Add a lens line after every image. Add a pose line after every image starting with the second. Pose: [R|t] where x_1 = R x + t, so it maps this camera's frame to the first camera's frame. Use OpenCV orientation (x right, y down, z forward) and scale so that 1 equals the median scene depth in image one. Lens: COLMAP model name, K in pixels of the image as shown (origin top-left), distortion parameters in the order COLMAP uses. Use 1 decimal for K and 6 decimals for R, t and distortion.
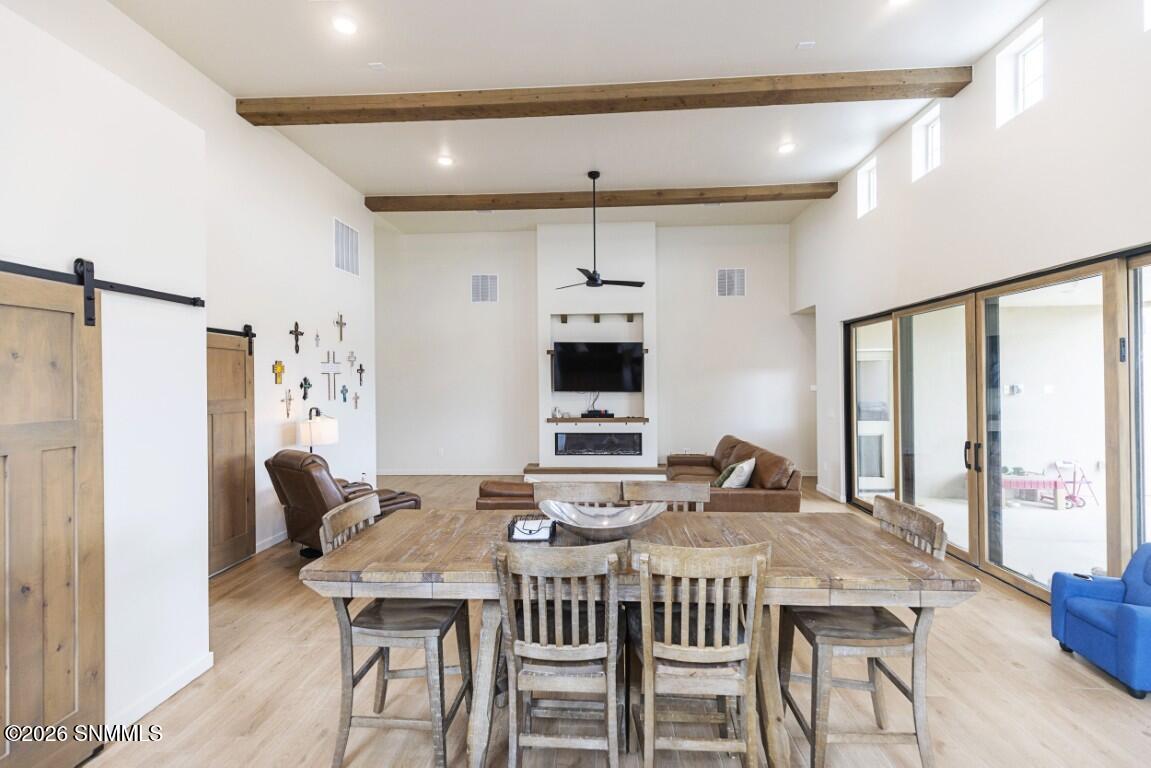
lens RADIAL K [[512.3, 0, 576.6], [0, 512.3, 380.5], [0, 0, 1]] dist [0.003272, -0.000524]
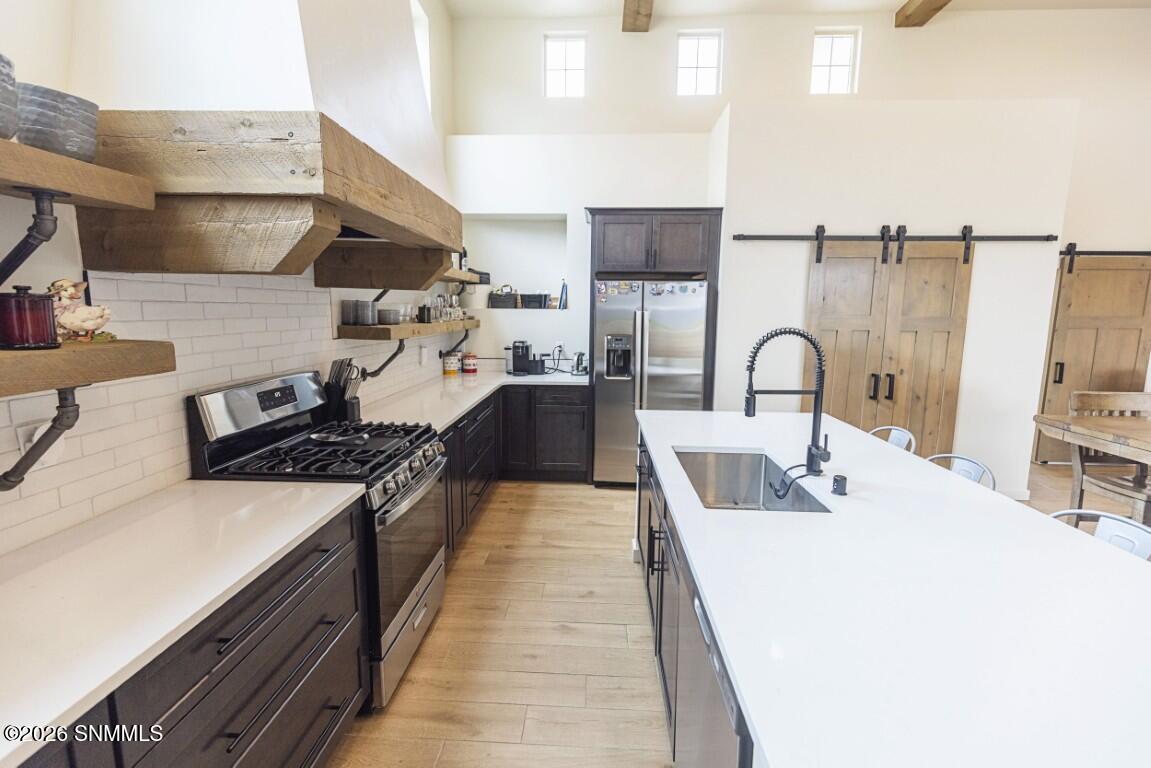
lens RADIAL K [[512.3, 0, 576.6], [0, 512.3, 380.5], [0, 0, 1]] dist [0.003272, -0.000524]
pose [[0.016901, 0.149804, -0.988571, 0.330169], [-0.008011, 0.988701, 0.149686, 0.014237], [0.999825, 0.005390, 0.017910, -0.144749]]
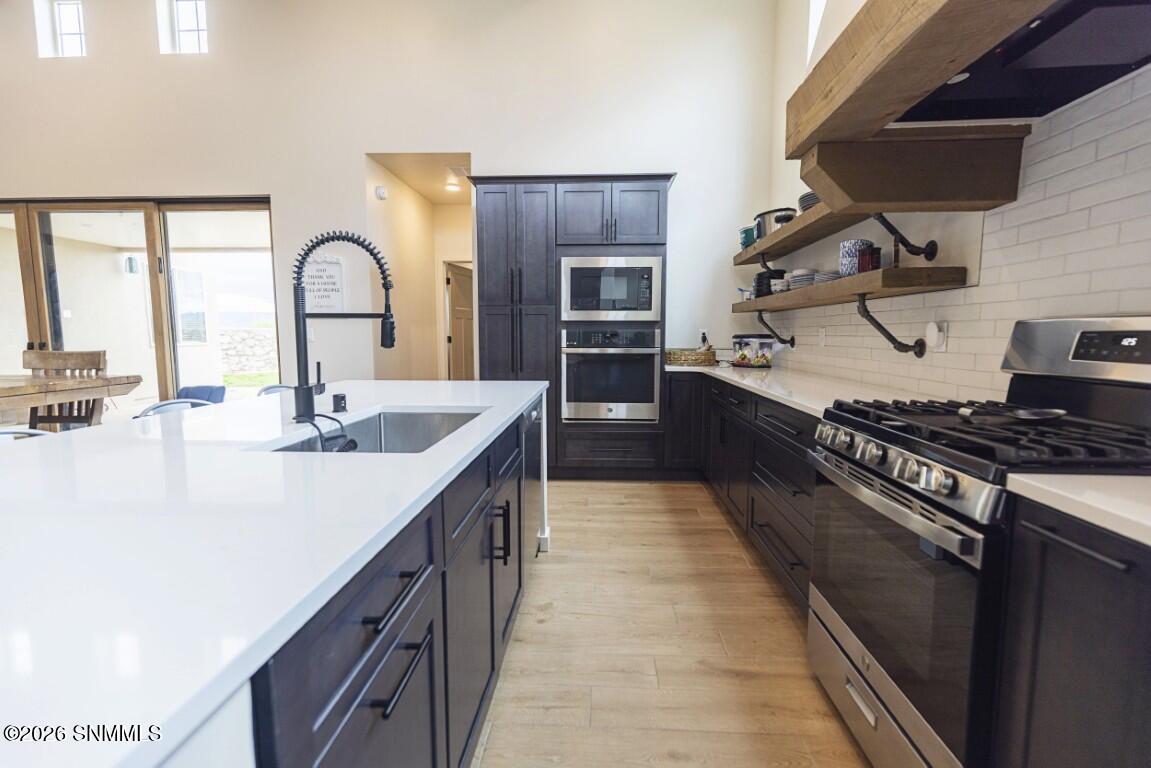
lens RADIAL K [[512.3, 0, 576.6], [0, 512.3, 380.5], [0, 0, 1]] dist [0.003272, -0.000524]
pose [[-0.008095, -0.086650, 0.996206, -0.270642], [-0.002740, 0.996237, 0.086630, 0.081009], [-0.999963, -0.002028, -0.008301, -0.119589]]
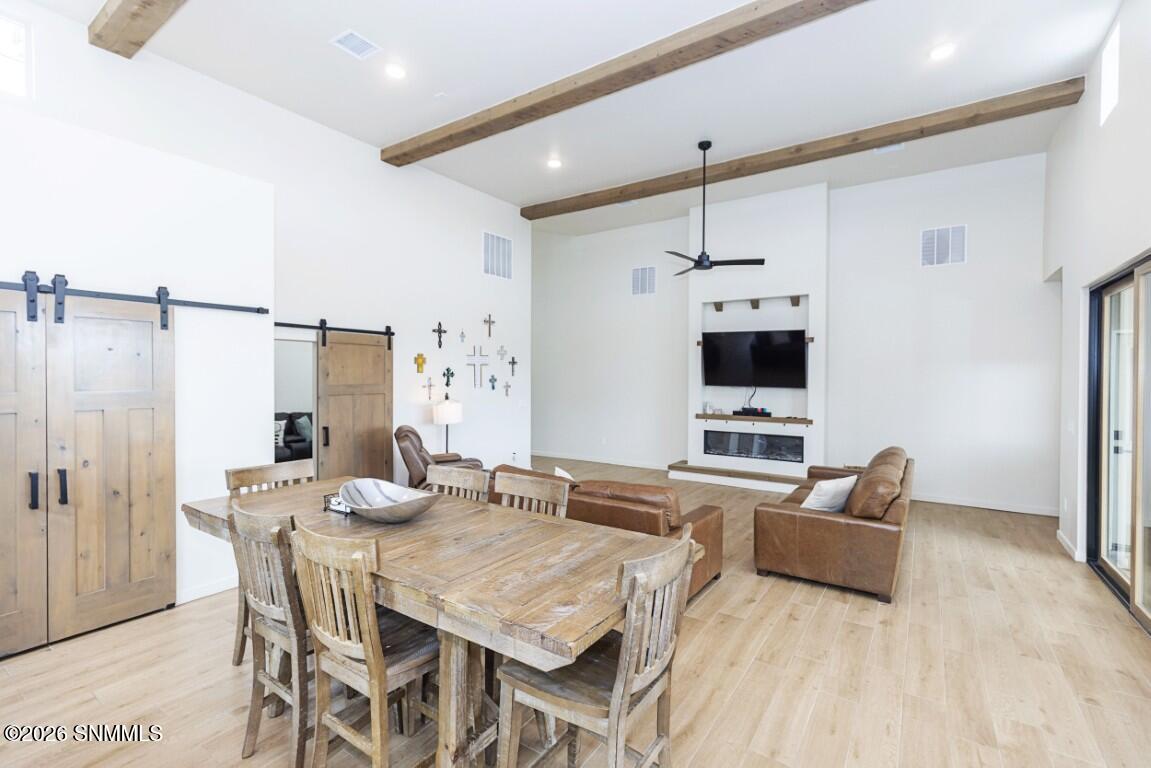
lens RADIAL K [[512.3, 0, 576.6], [0, 512.3, 380.5], [0, 0, 1]] dist [0.003272, -0.000524]
pose [[0.860500, 0.017507, -0.509150, 0.356311], [-0.012045, 0.999829, 0.014023, 0.003341], [0.509309, -0.005934, 0.860563, 0.121899]]
